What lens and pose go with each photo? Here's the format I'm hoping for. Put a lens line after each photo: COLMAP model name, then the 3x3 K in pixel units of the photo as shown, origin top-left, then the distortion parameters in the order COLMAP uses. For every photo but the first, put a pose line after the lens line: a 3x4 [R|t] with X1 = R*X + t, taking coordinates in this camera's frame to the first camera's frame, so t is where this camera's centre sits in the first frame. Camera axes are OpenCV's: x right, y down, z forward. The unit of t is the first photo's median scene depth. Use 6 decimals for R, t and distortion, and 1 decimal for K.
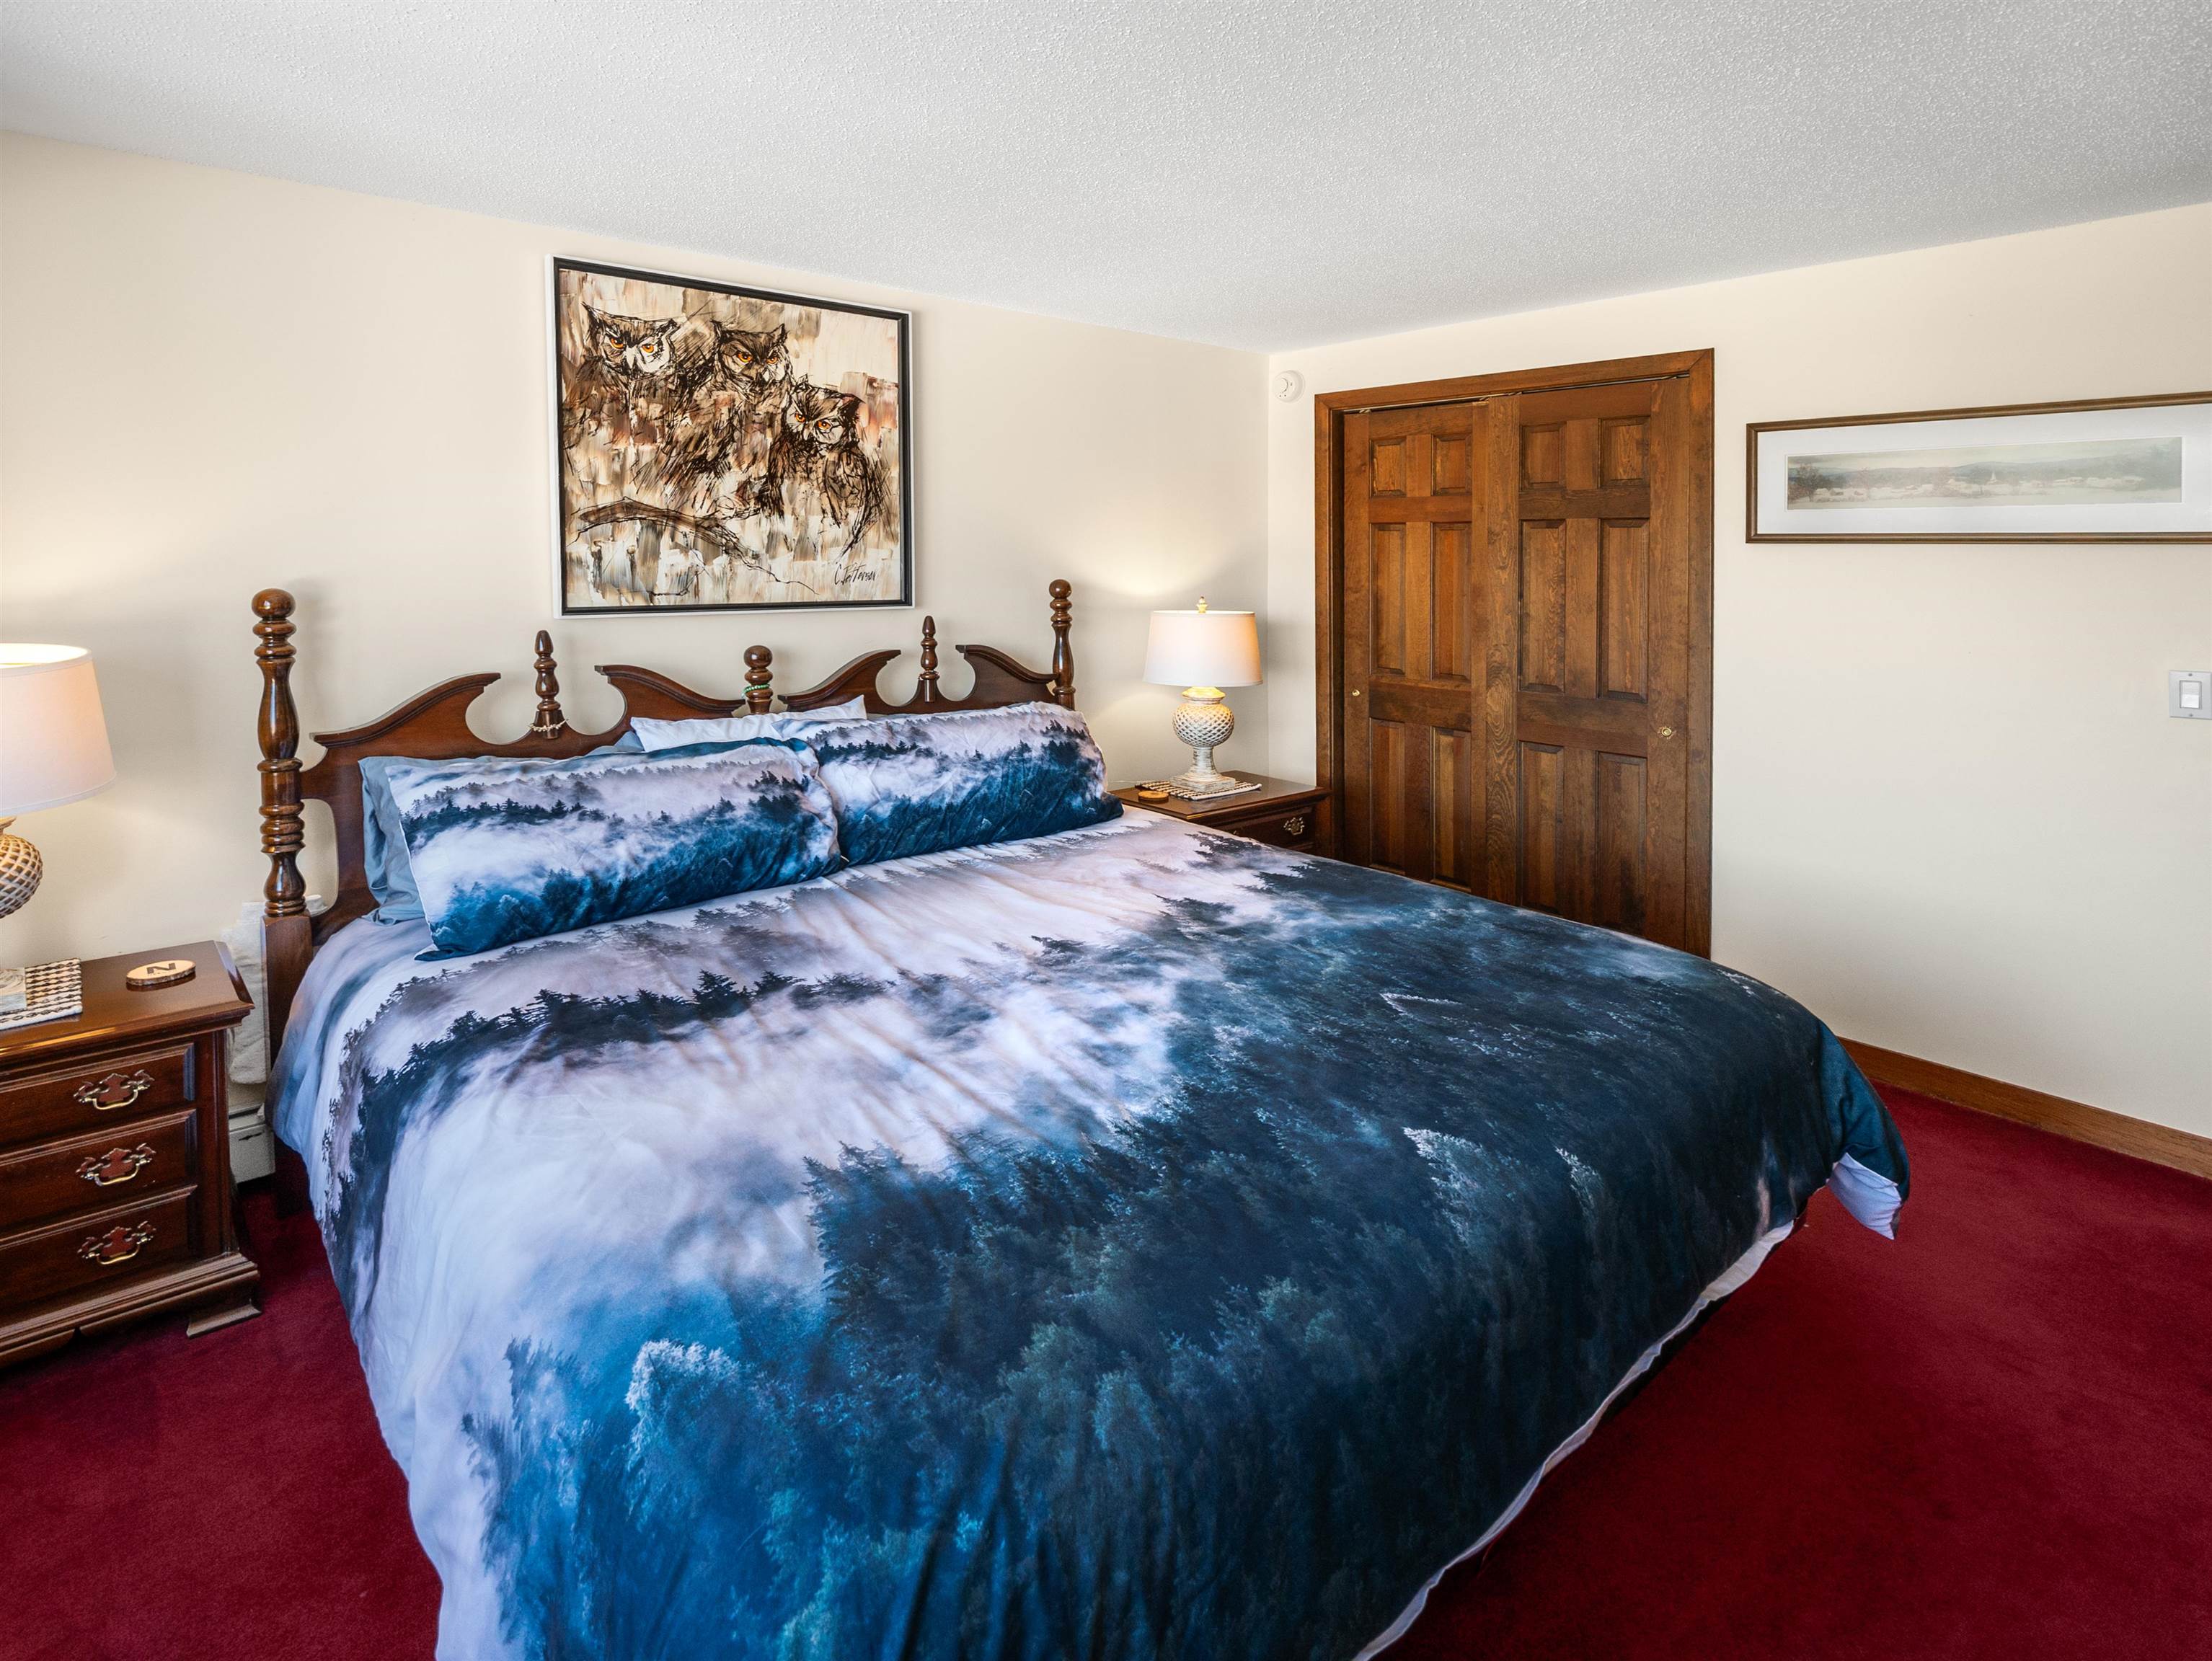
lens RADIAL K [[1172.3, 0, 1109.6], [0, 1172.3, 773.1], [0, 0, 1]] dist [0.001308, -0.007417]
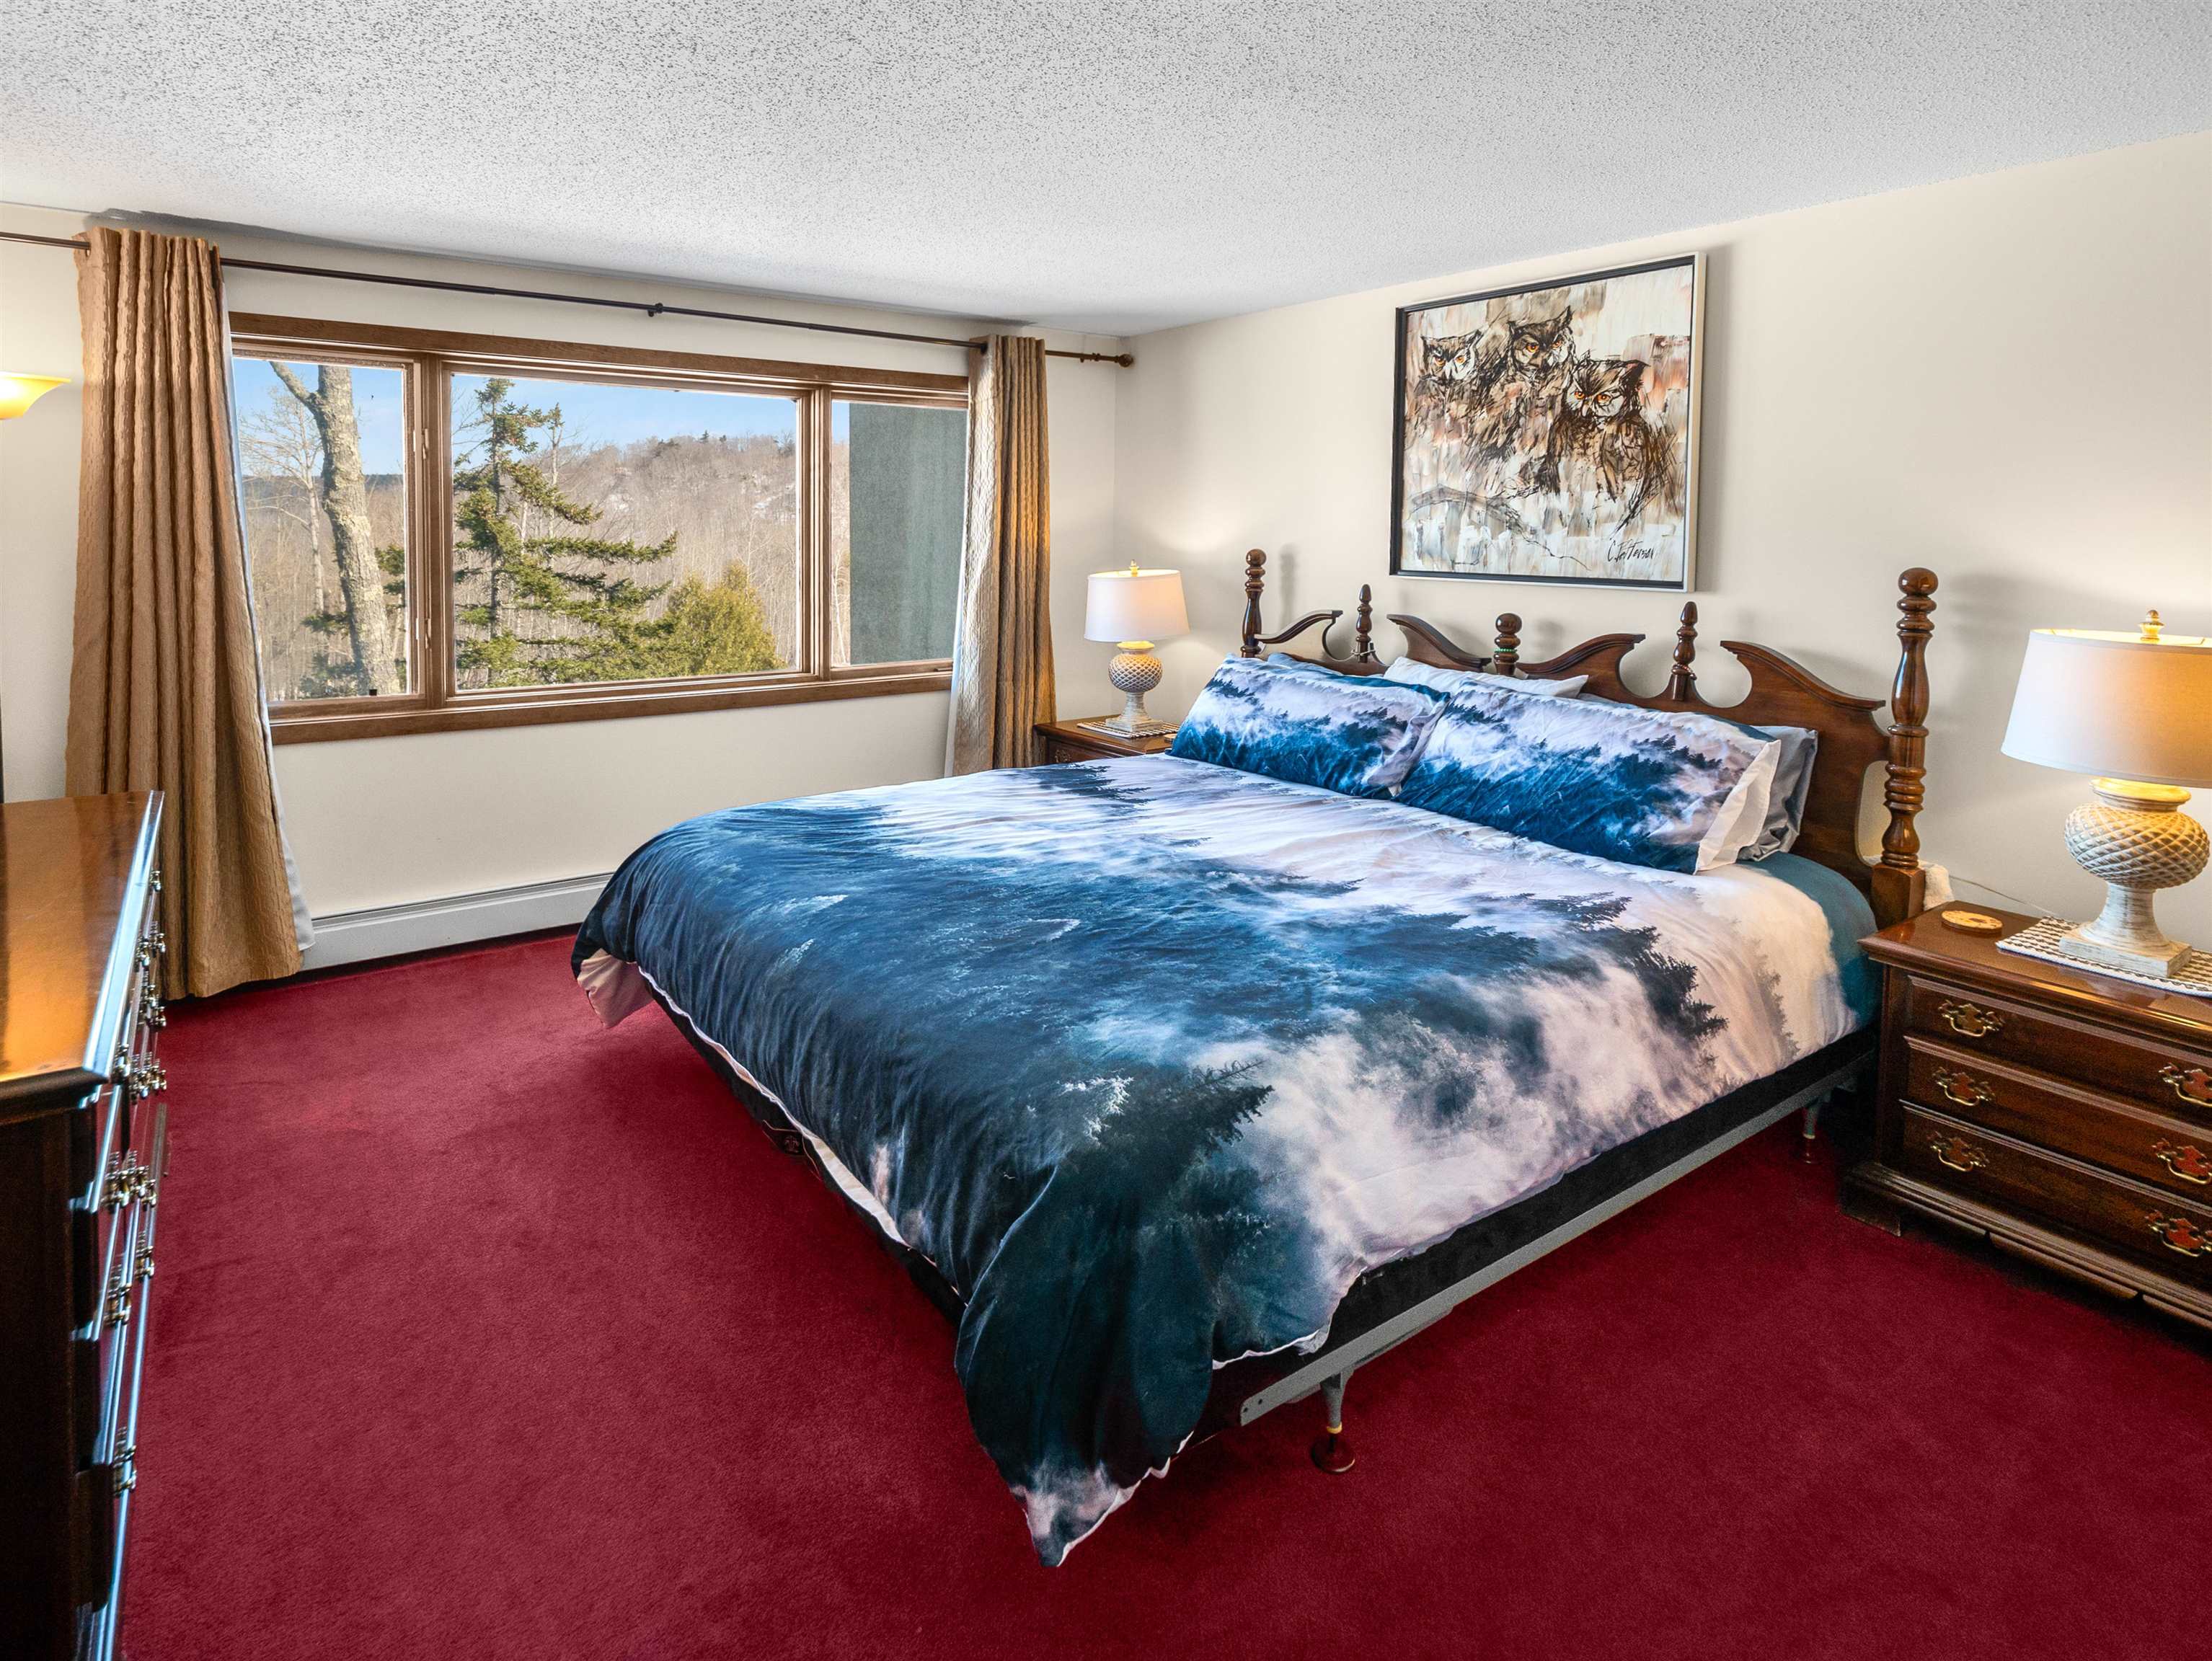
lens RADIAL K [[1167.9, 0, 1058.4], [0, 1167.9, 835.1], [0, 0, 1]] dist [0.017269, -0.000861]
pose [[-0.118297, 0.249791, -0.961046, 0.890412], [-0.190299, 0.944200, 0.268837, -0.129678], [0.974573, 0.214689, -0.064161, 0.711559]]
